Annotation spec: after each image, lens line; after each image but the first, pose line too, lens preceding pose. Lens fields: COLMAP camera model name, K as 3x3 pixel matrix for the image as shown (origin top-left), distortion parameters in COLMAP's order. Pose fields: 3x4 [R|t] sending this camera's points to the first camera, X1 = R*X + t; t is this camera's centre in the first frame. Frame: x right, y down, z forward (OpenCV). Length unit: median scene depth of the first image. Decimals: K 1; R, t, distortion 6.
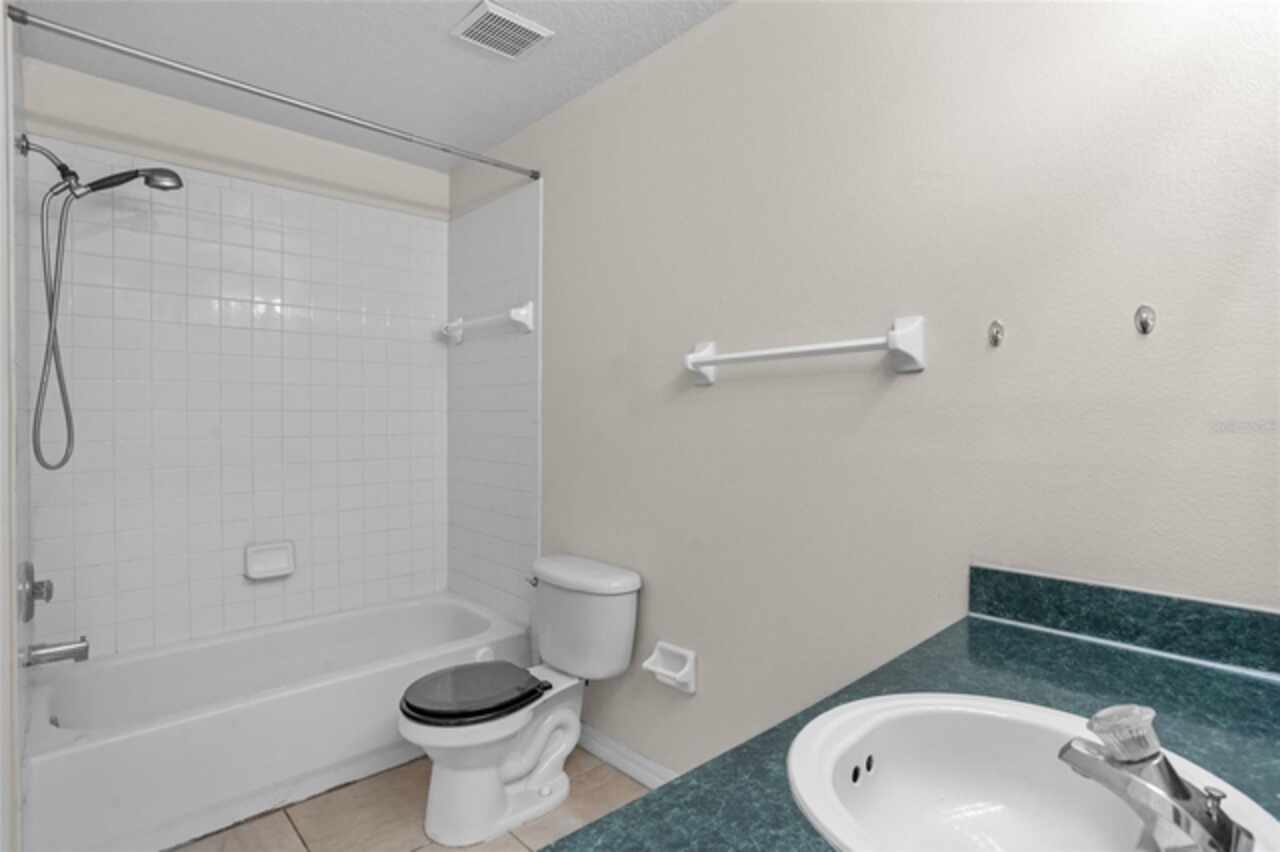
lens RADIAL K [[645.2, 0, 639.1], [0, 645.2, 425.6], [0, 0, 1]] dist [-0.024790, 0.002139]
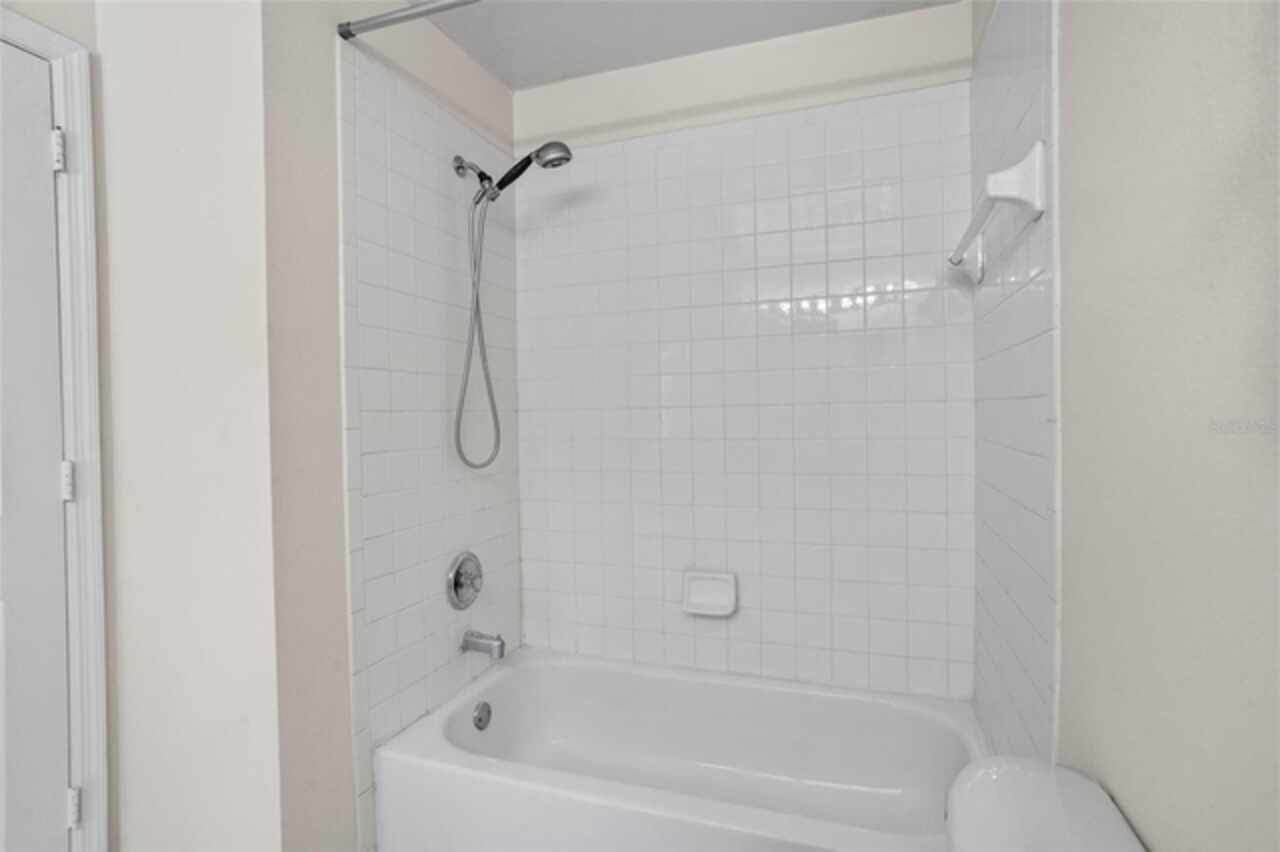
lens RADIAL K [[638.7, 0, 642.5], [0, 638.7, 428.4], [0, 0, 1]] dist [-0.023708, 0.007896]
pose [[0.462473, 0.000191, -0.886633, 0.121599], [0.001415, 0.999999, 0.000954, 0.004173], [0.886632, -0.001696, 0.462472, 0.702490]]
